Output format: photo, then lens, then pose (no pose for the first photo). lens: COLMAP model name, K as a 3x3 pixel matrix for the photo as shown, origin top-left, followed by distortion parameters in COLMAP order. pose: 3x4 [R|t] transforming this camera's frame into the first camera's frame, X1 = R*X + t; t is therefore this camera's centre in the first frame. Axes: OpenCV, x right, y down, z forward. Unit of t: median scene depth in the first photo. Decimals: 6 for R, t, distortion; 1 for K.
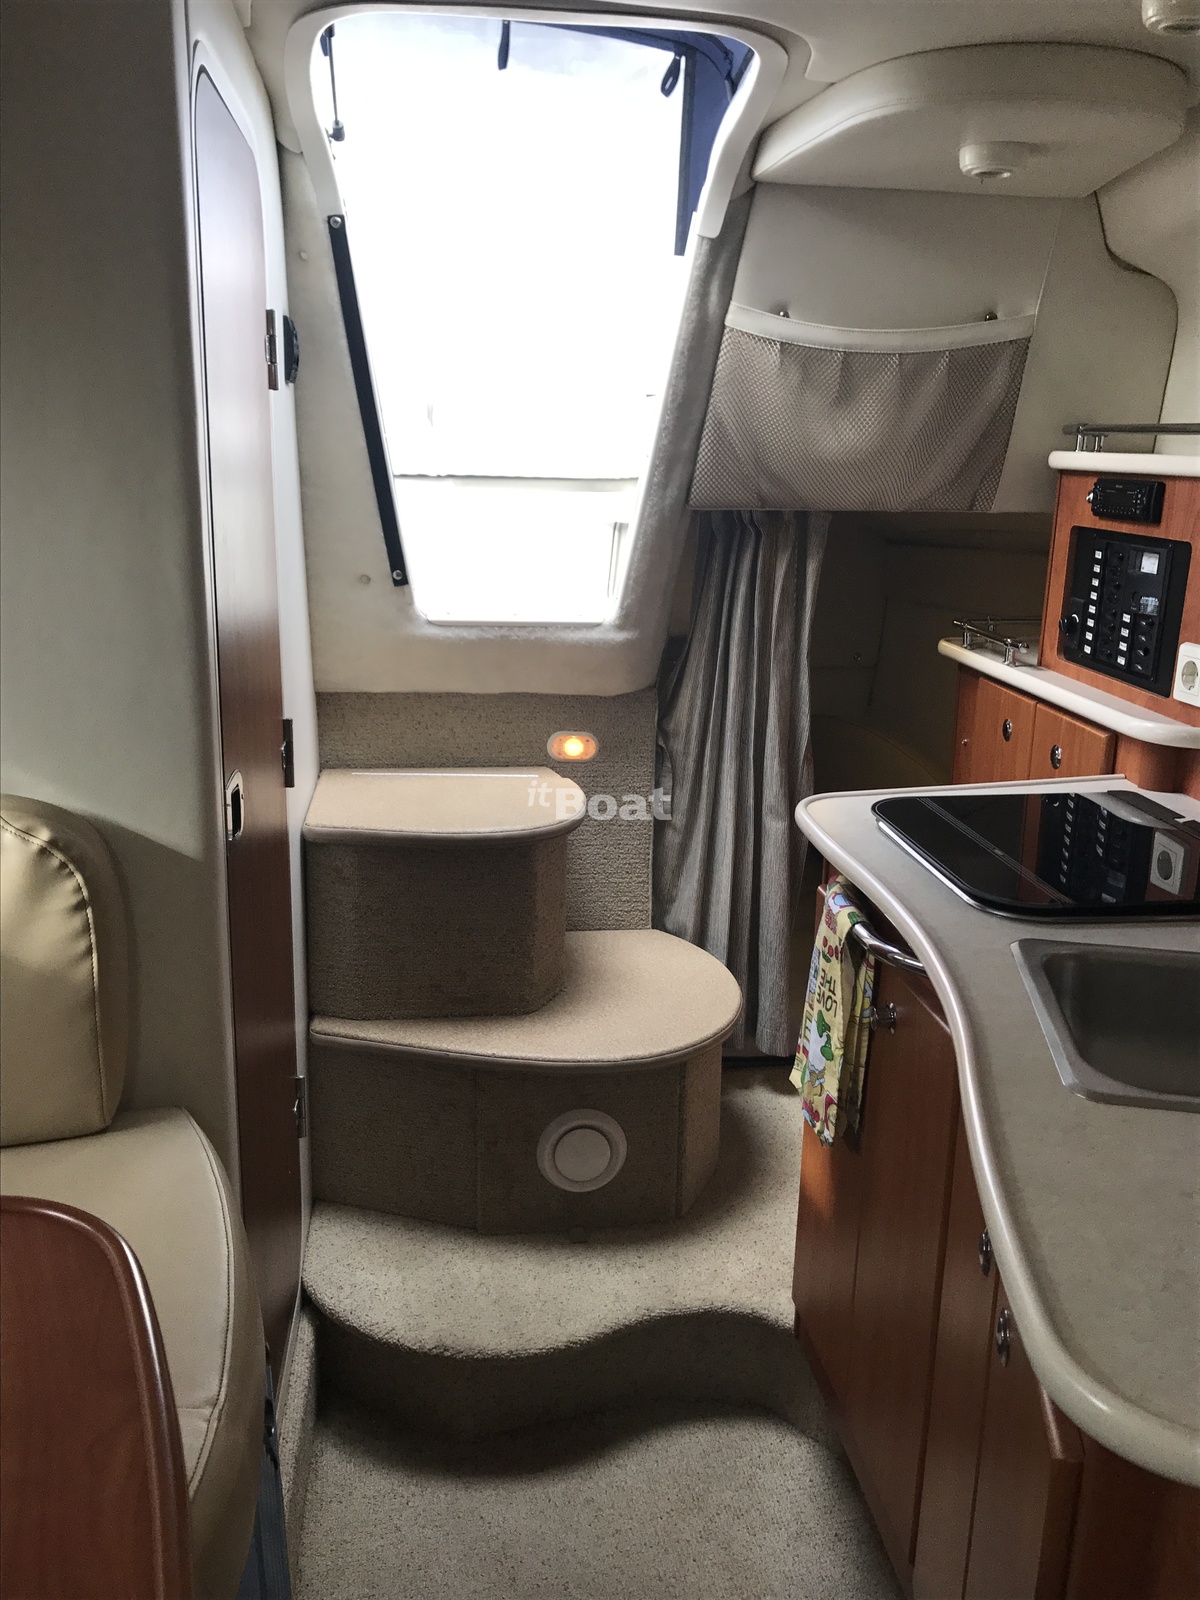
lens RADIAL K [[1303.0, 0, 610.6], [0, 1303.0, 789.8], [0, 0, 1]] dist [0.026455, -0.042912]
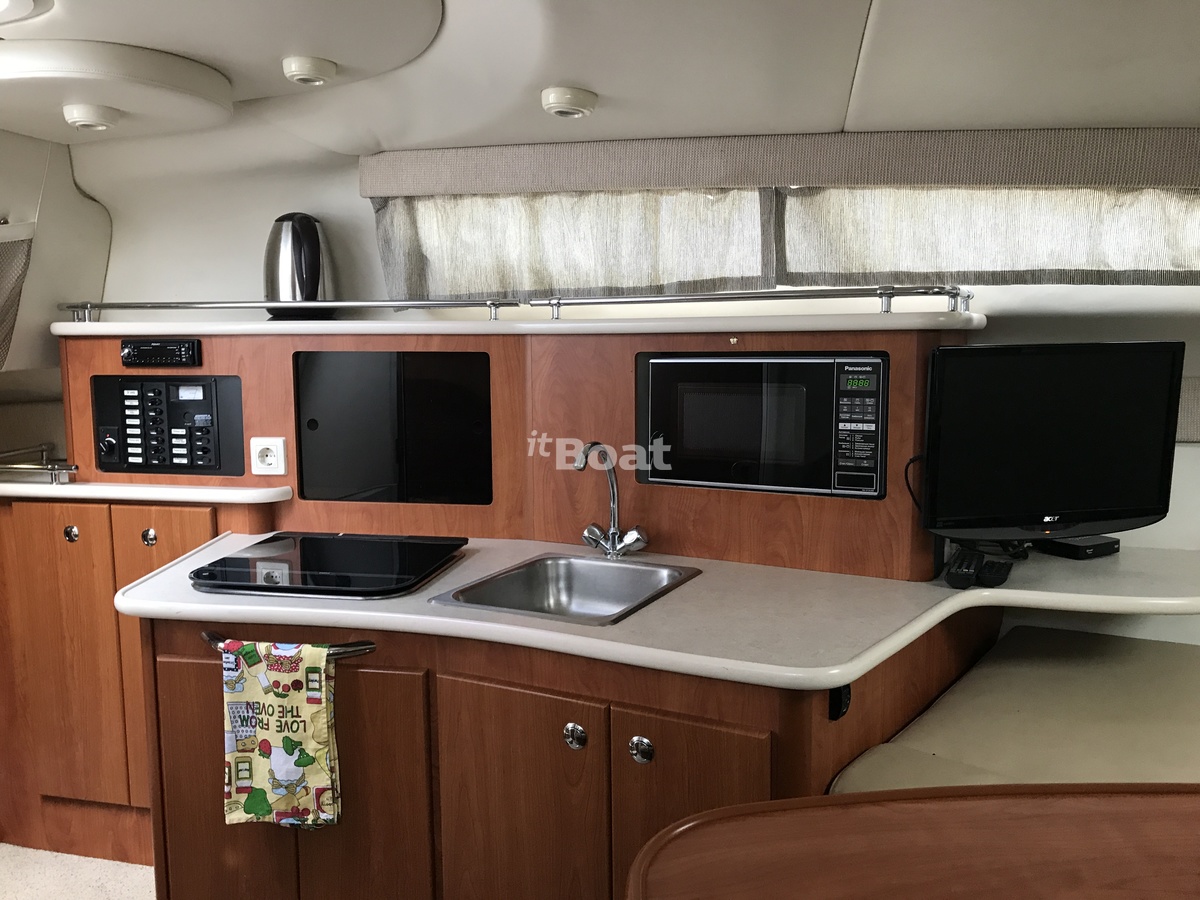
lens RADIAL K [[949.8, 0, 602.7], [0, 949.8, 442.8], [0, 0, 1]] dist [0.035042, -0.015435]
pose [[0.300010, -0.148160, 0.942360, -0.443004], [0.260674, 0.963000, 0.068417, -0.065052], [-0.917629, 0.225123, 0.327531, 0.204789]]
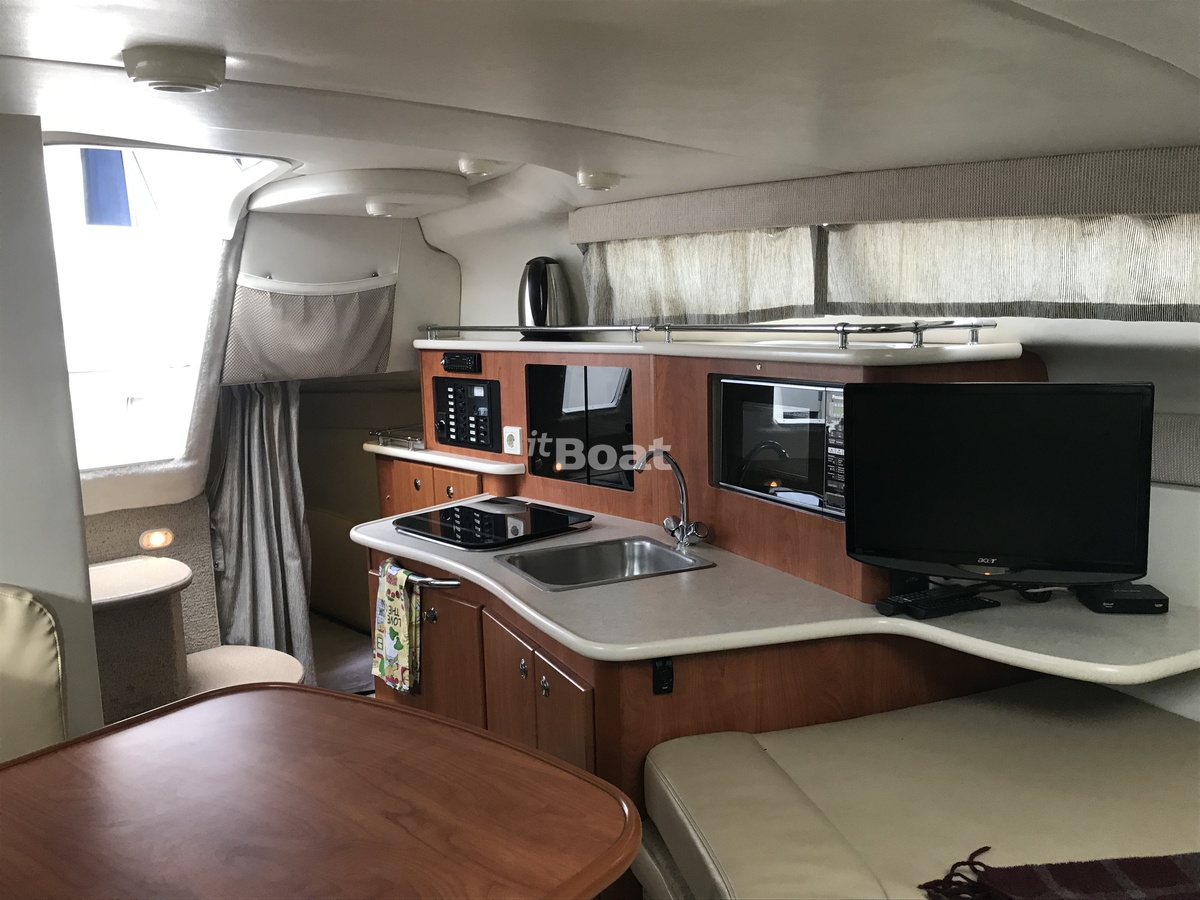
lens RADIAL K [[977.2, 0, 603.1], [0, 977.2, 455.4], [0, 0, 1]] dist [0.026455, -0.042912]
pose [[0.813048, -0.134535, 0.566439, -0.292237], [0.196230, 0.979330, -0.049061, 0.037321], [-0.548130, 0.151042, 0.822642, -0.337791]]
